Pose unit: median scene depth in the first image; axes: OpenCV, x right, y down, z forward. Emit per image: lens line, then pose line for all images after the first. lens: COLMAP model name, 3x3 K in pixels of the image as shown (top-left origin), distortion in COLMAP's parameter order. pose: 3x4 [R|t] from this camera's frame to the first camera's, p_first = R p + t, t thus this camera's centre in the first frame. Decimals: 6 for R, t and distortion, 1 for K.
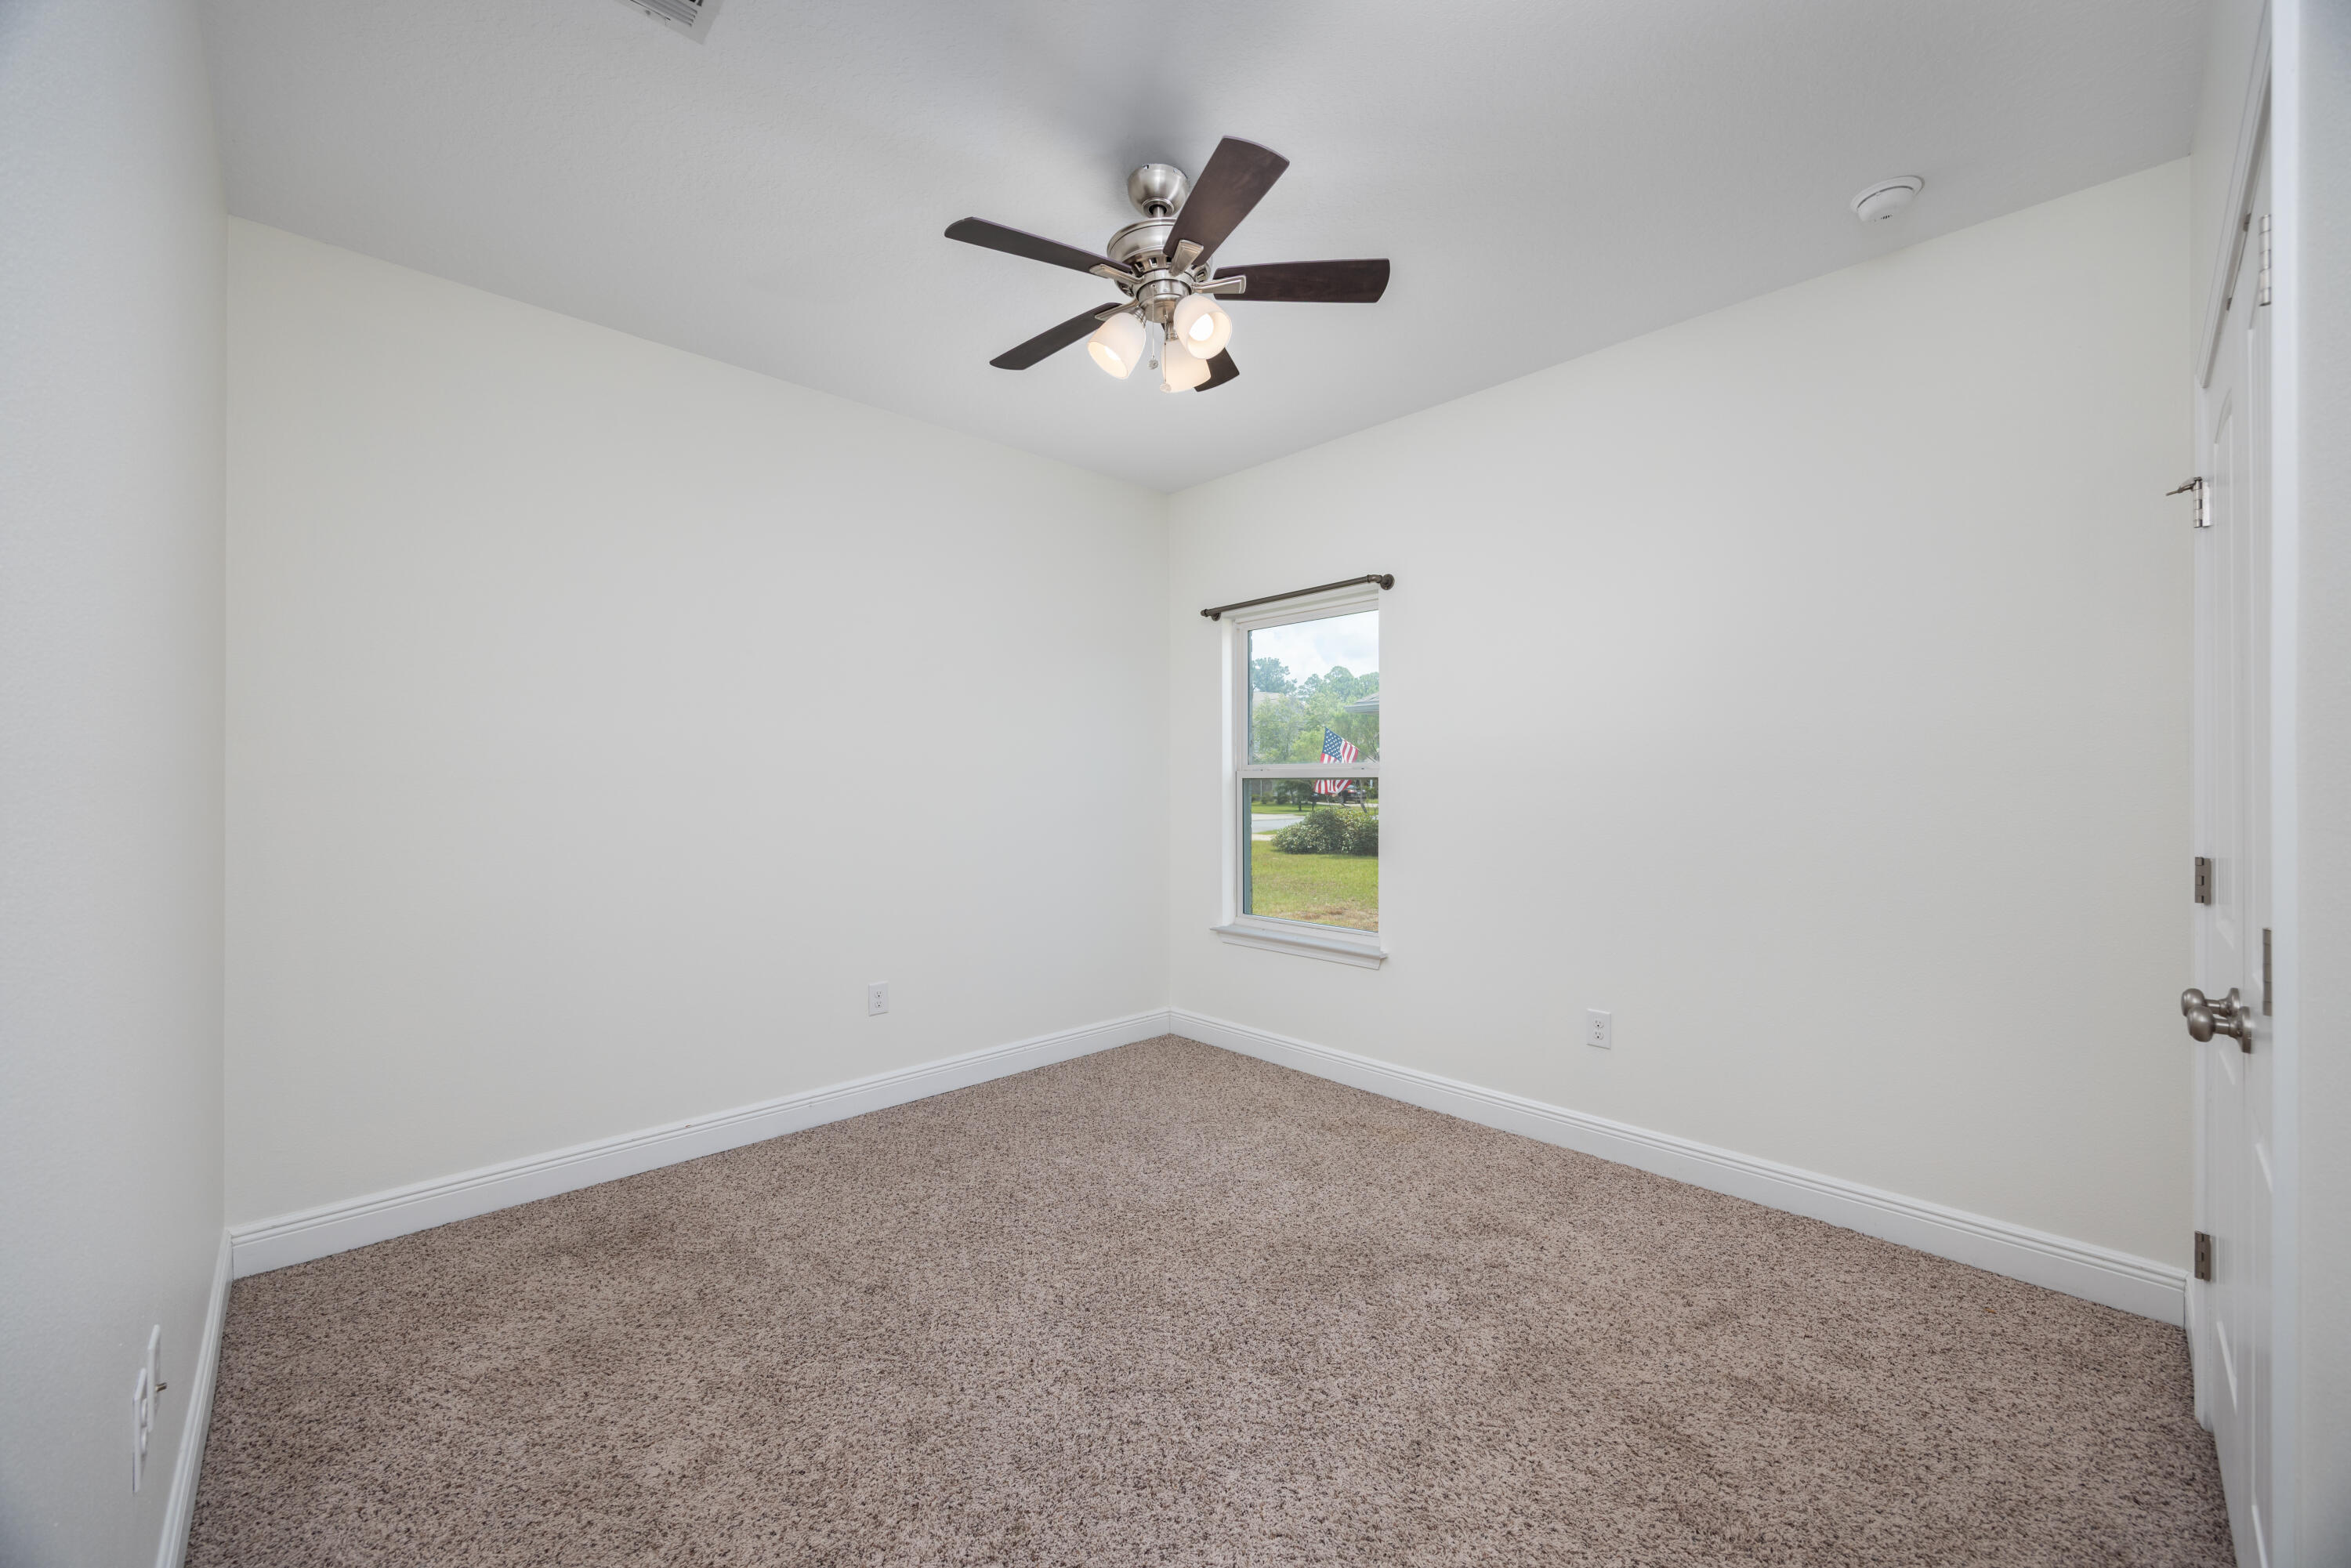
lens RADIAL K [[903.2, 0, 1183.7], [0, 903.2, 780.1], [0, 0, 1]] dist [-0.001602, -0.000142]
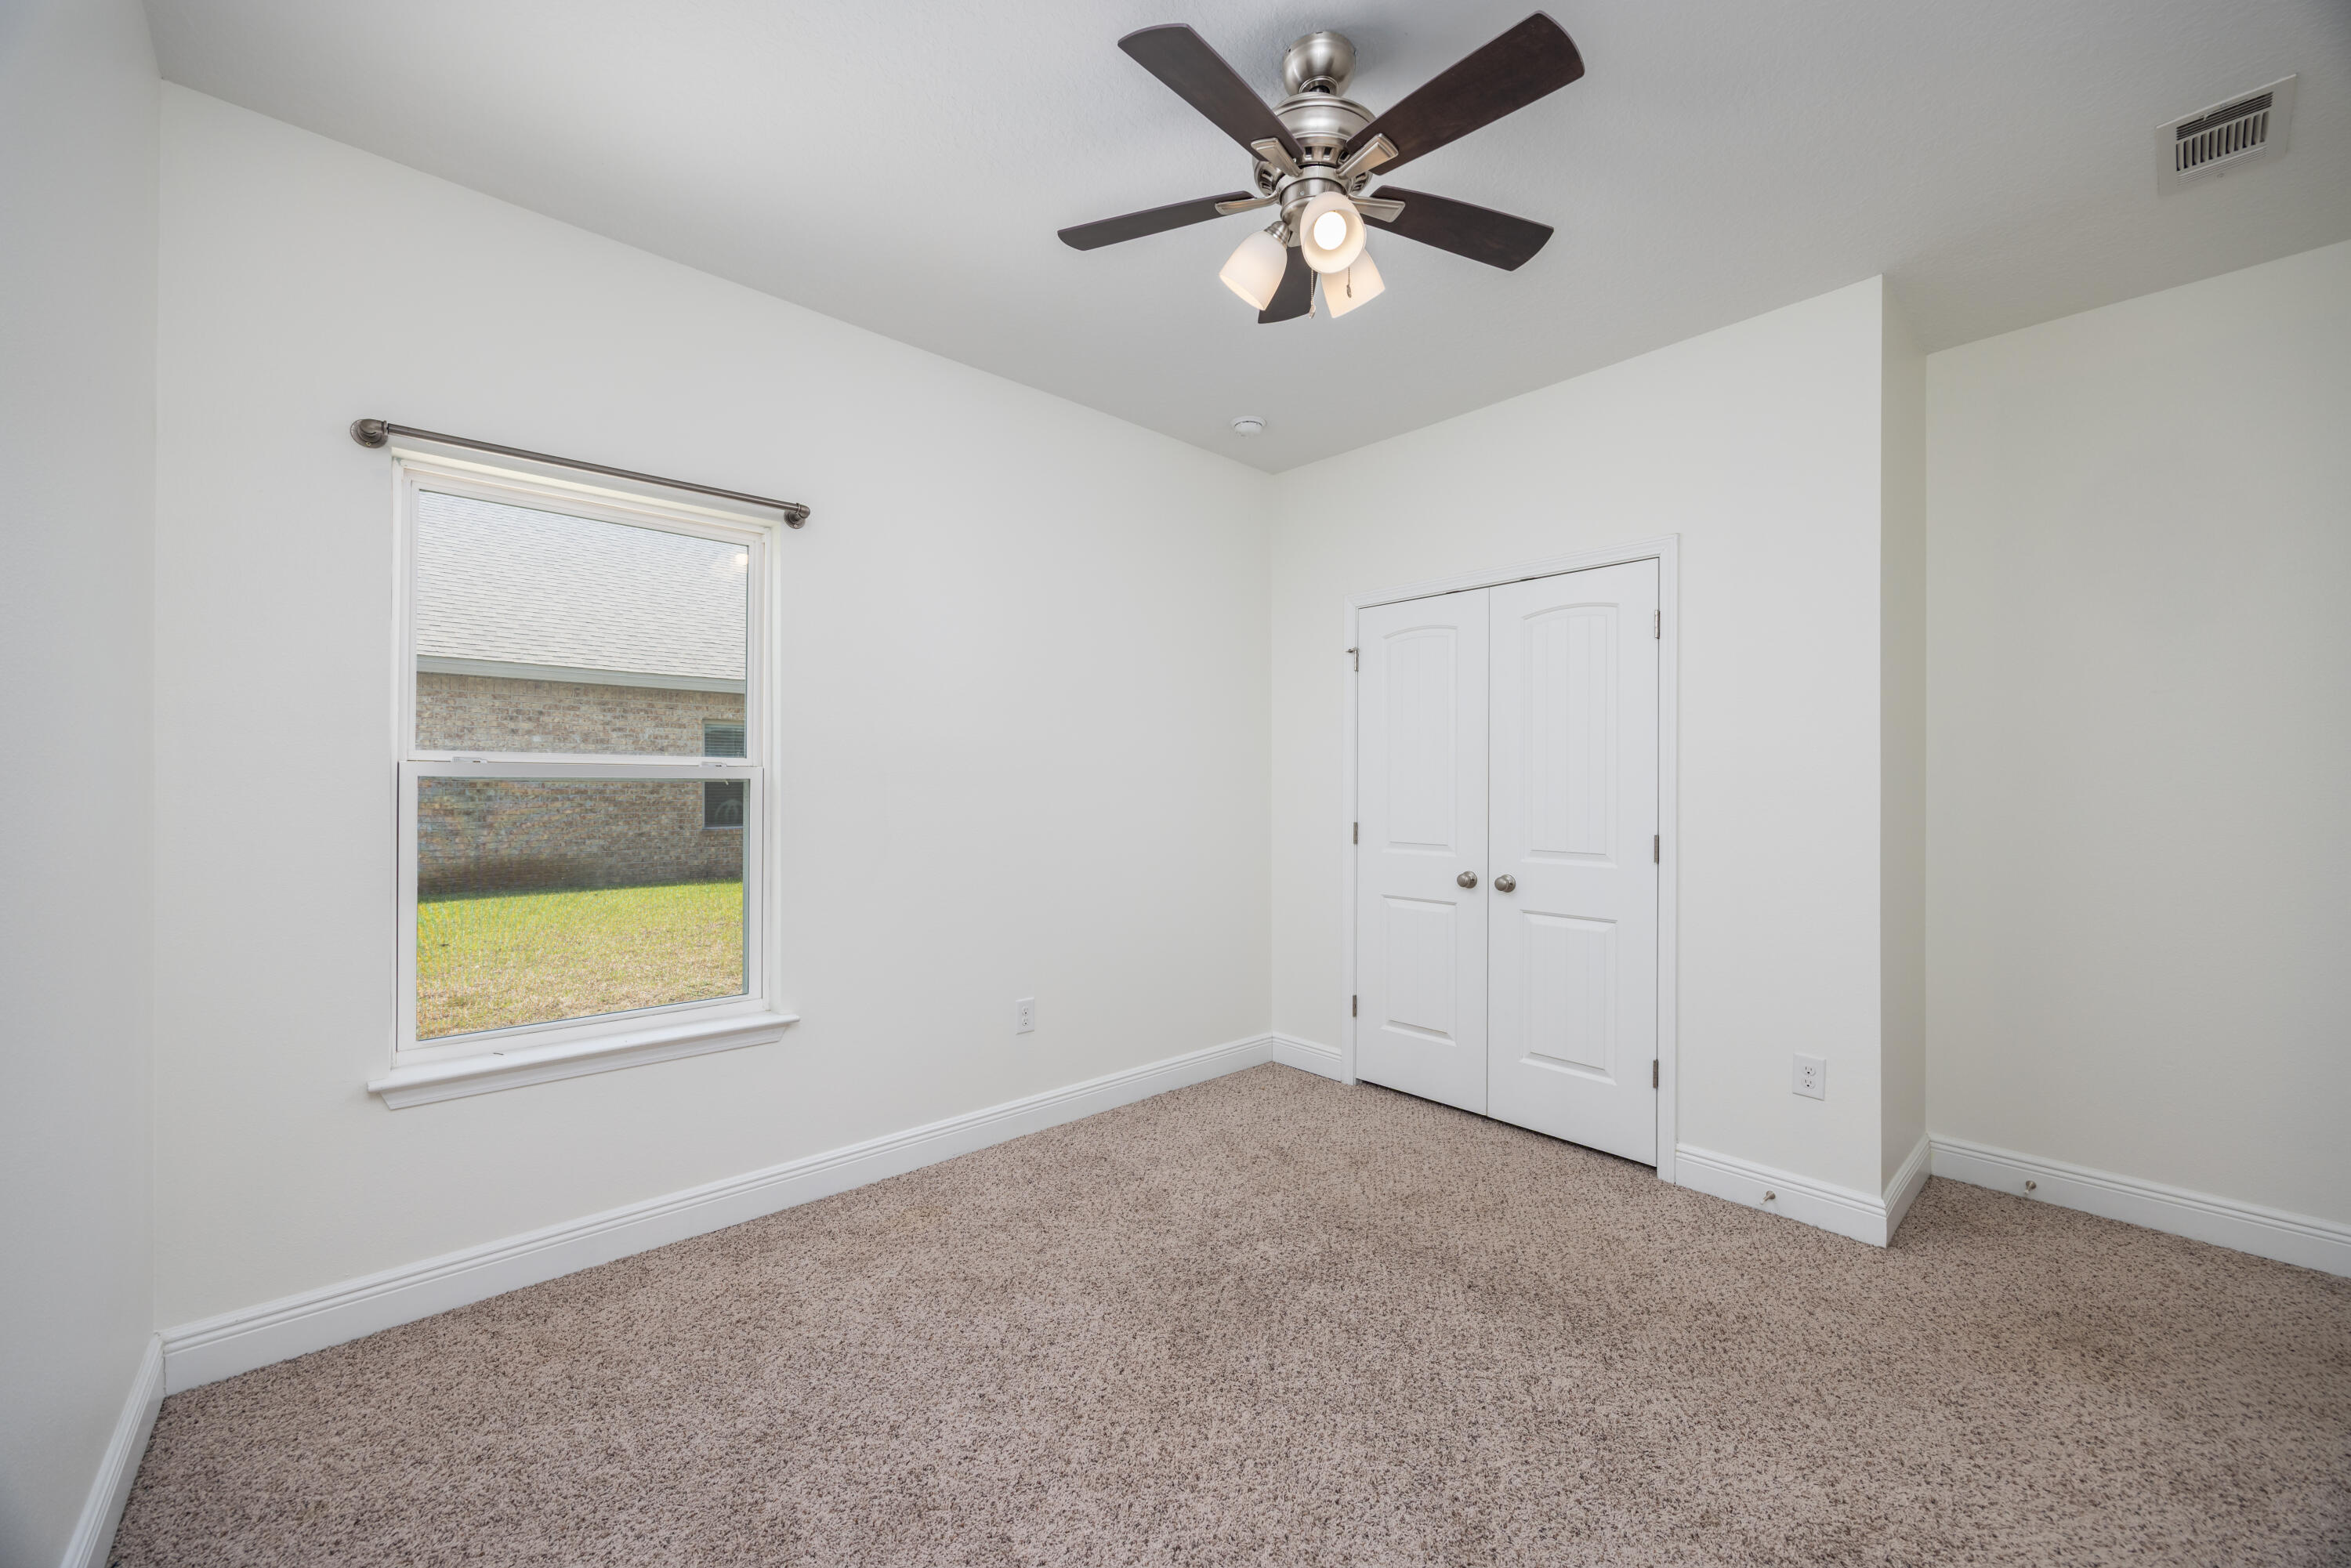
lens RADIAL K [[903.2, 0, 1183.7], [0, 903.2, 780.1], [0, 0, 1]] dist [-0.001602, -0.000142]
pose [[0.022706, 0.006004, 0.999724, -0.562950], [-0.007968, 0.999951, -0.005825, -0.000880], [-0.999710, -0.007834, 0.022753, 0.721403]]
